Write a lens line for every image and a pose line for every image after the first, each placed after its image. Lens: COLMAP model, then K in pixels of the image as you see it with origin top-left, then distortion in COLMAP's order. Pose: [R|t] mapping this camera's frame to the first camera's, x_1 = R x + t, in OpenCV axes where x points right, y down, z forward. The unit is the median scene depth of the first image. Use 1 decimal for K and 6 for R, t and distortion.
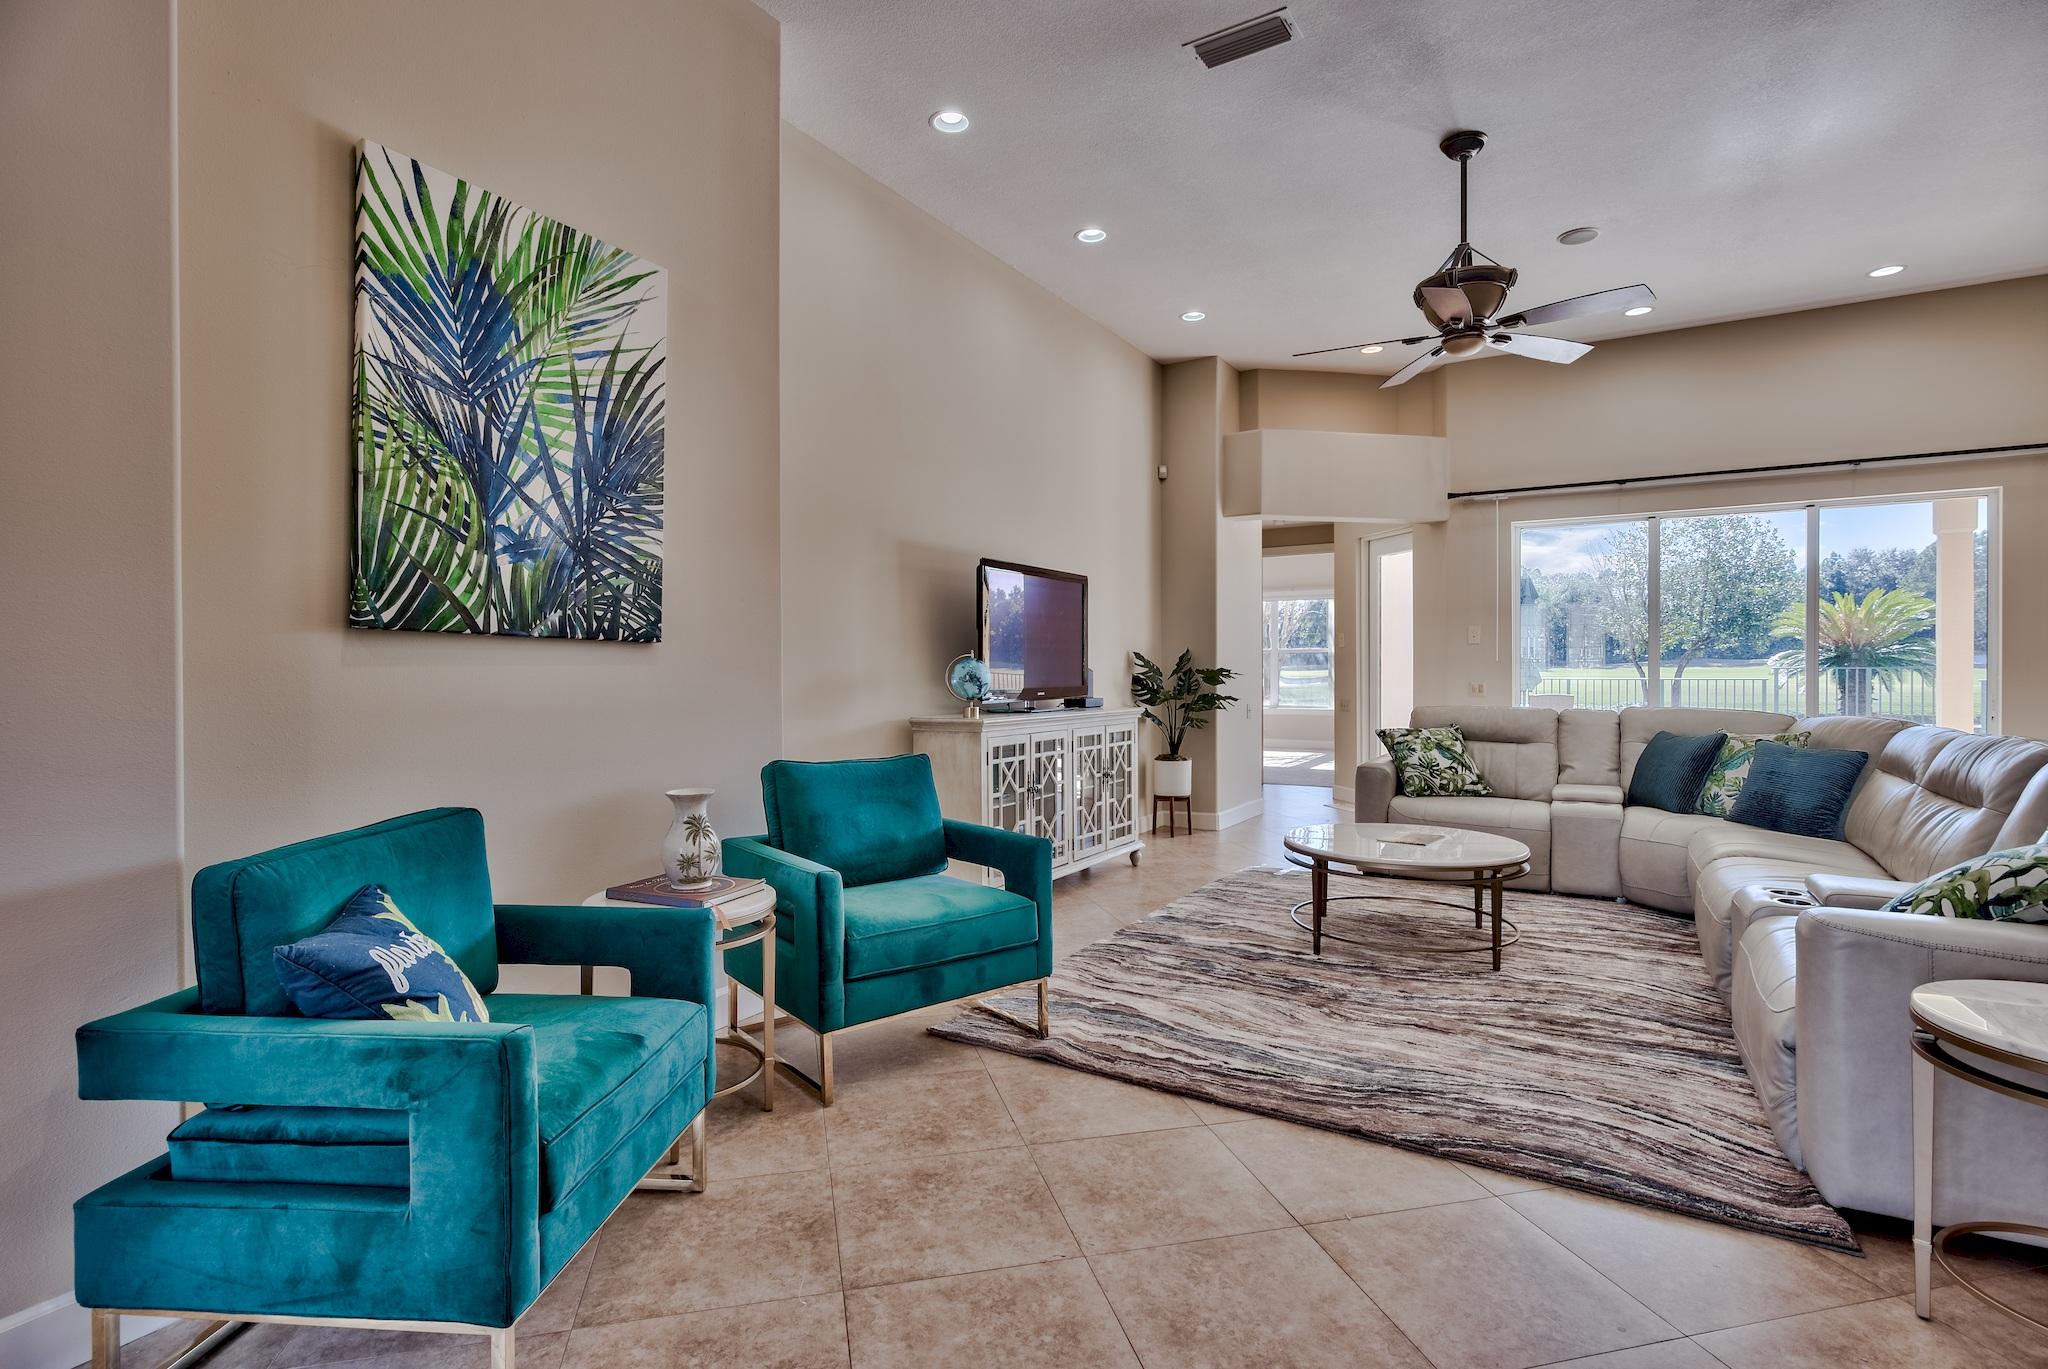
lens RADIAL K [[994.7, 0, 1011.5], [0, 994.7, 677.5], [0, 0, 1]] dist [-0.000272, 0.000336]
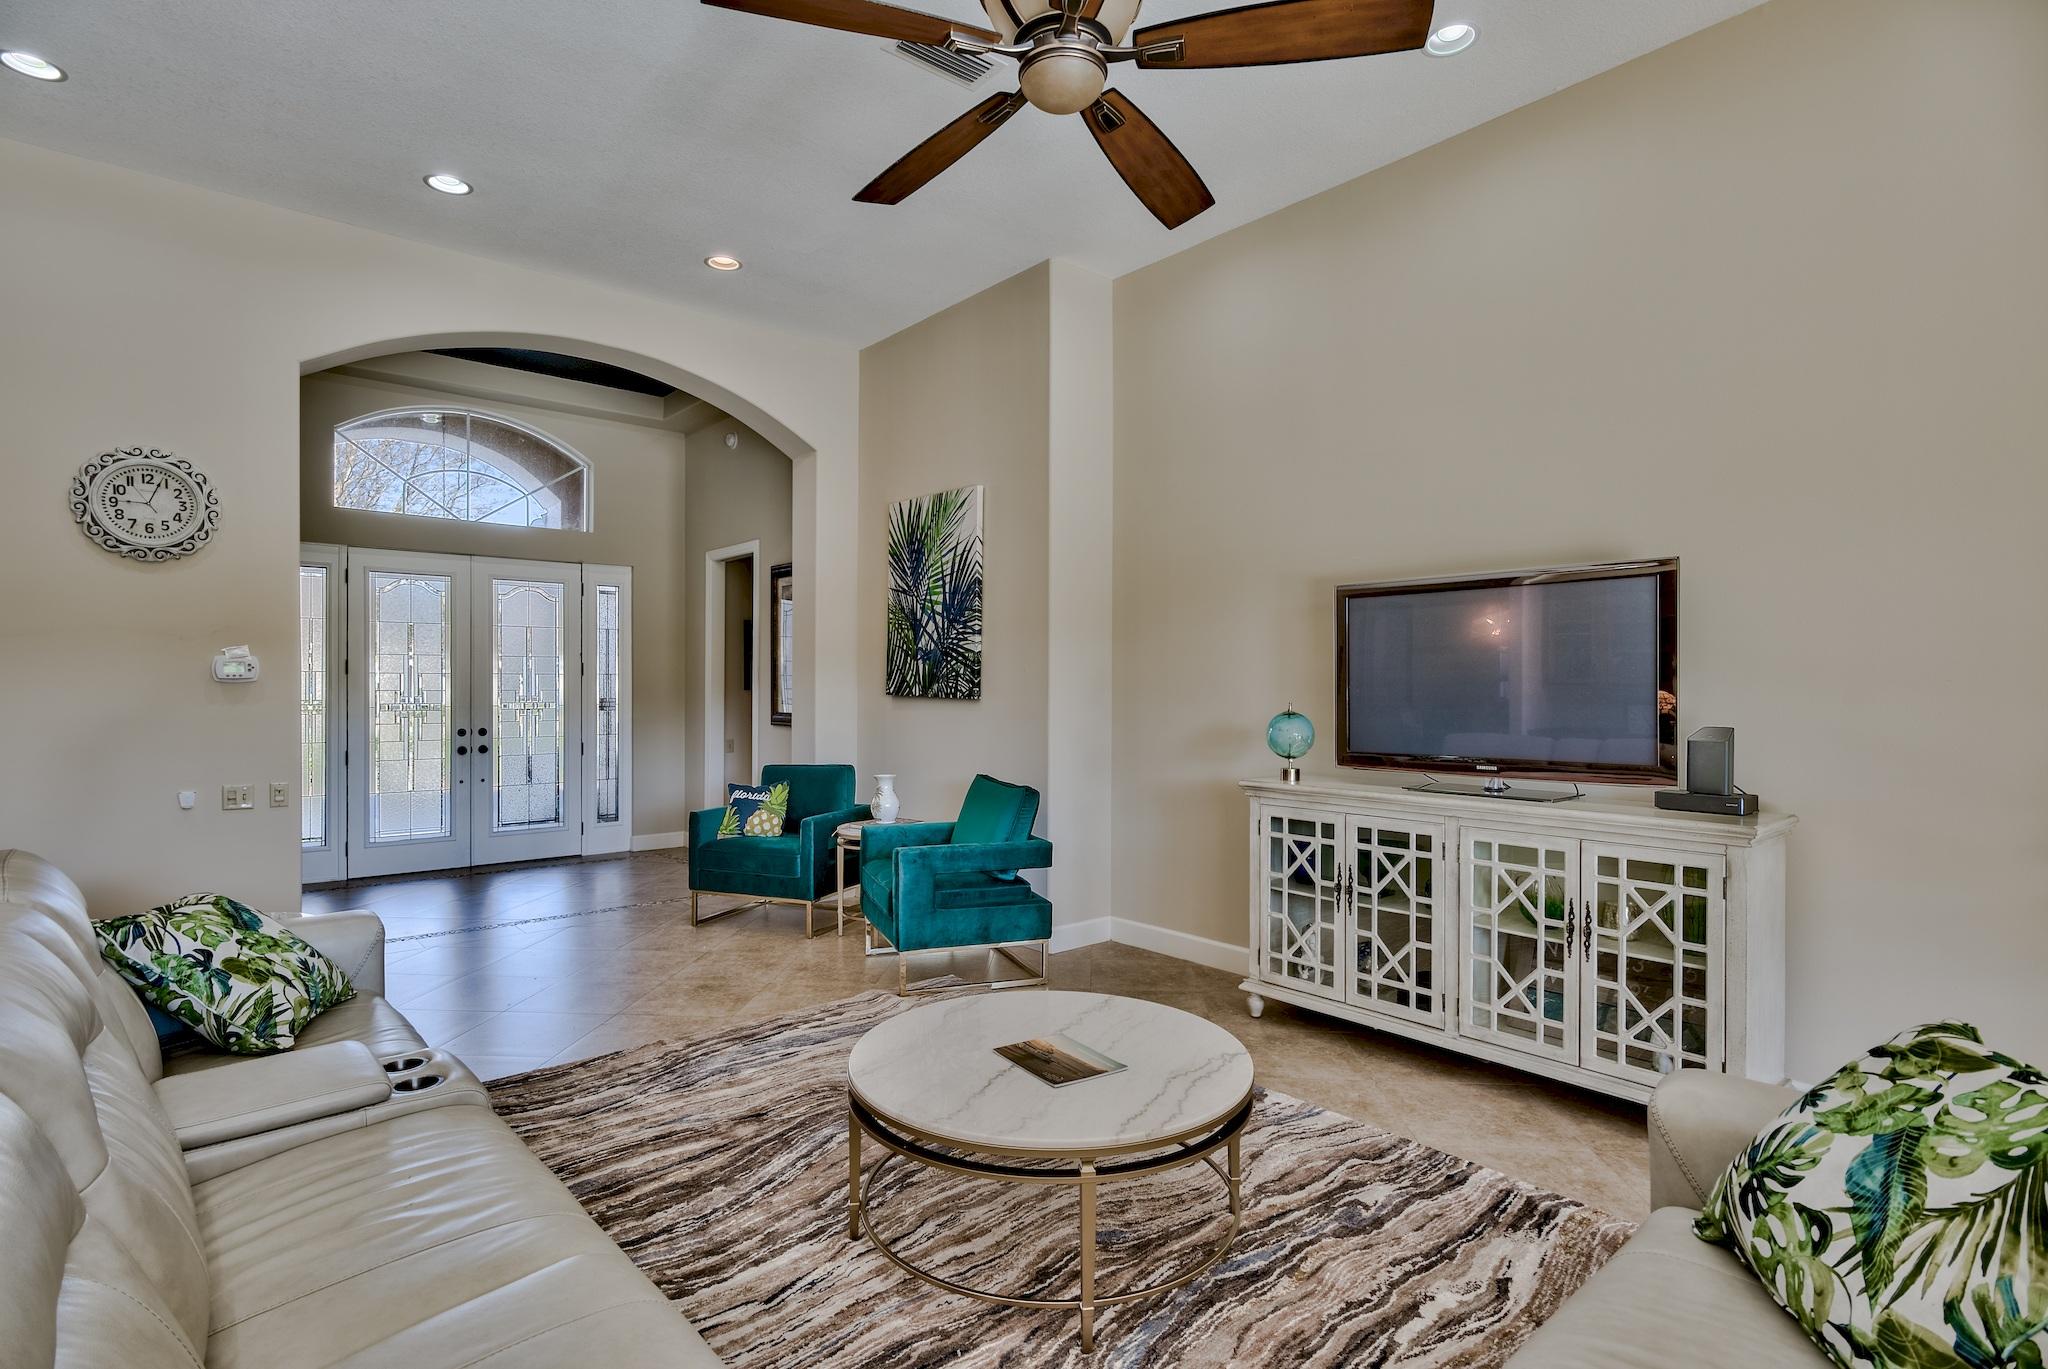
lens RADIAL K [[999.5, 0, 1021.3], [0, 999.5, 687.6], [0, 0, 1]] dist [-0.001522, -0.000633]
pose [[-0.298365, 0.003533, -0.954445, 1.048407], [-0.007541, 0.999953, 0.006058, -0.053379], [0.954422, 0.009005, -0.298325, 1.281422]]
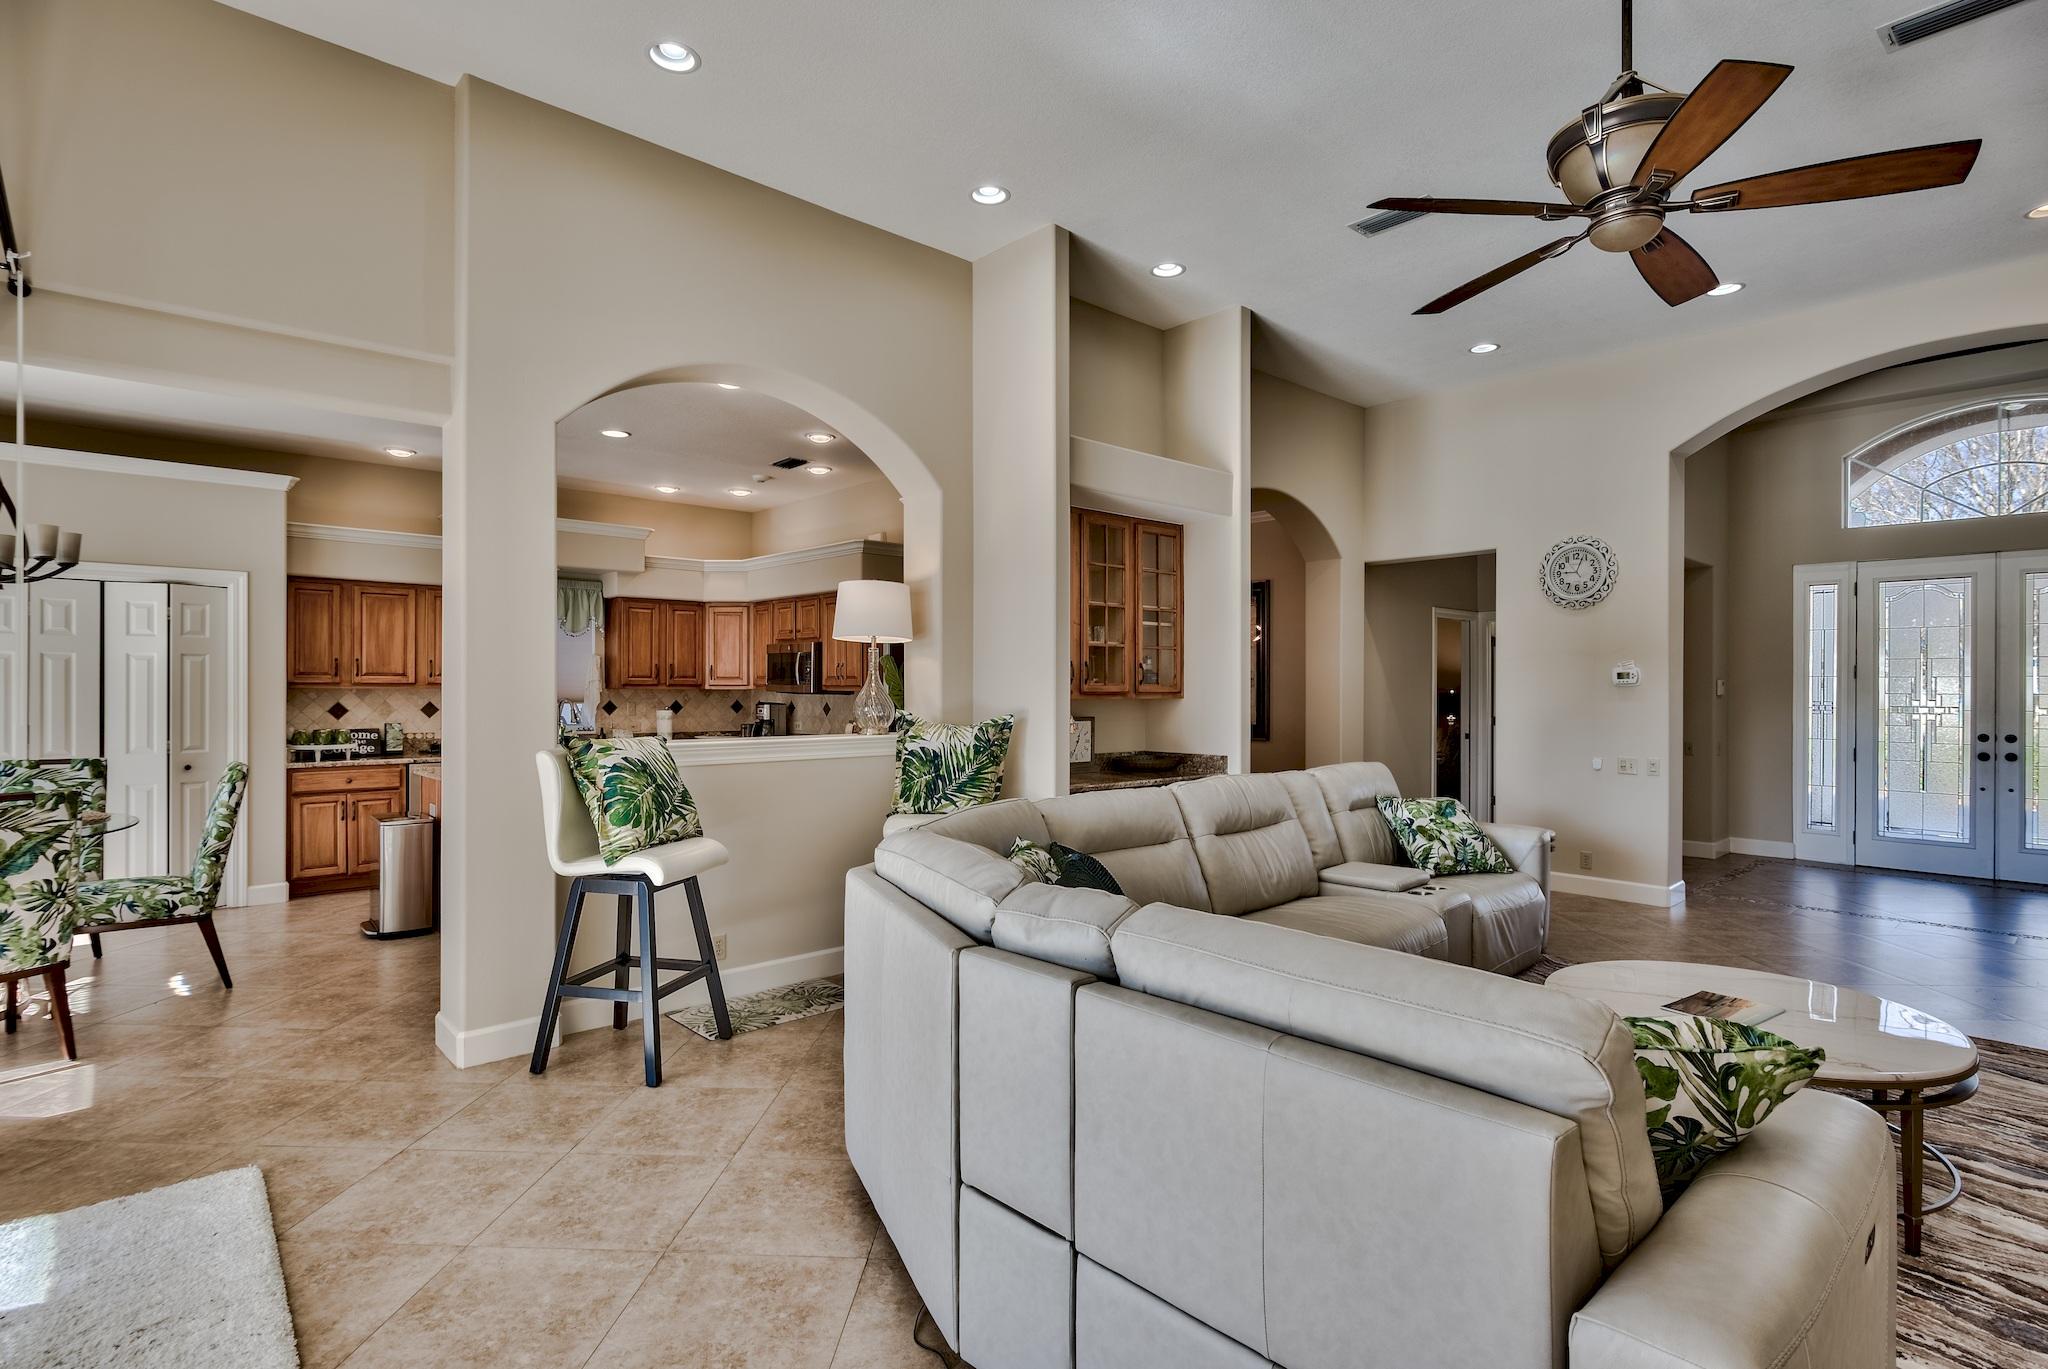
lens RADIAL K [[1004.3, 0, 1023.2], [0, 1004.3, 687.4], [0, 0, 1]] dist [-0.001950, -0.000240]
pose [[-0.962978, 0.000742, 0.269579, 0.740146], [0.002560, 0.999976, 0.006393, -0.057120], [-0.269568, 0.006846, -0.962957, 1.953368]]
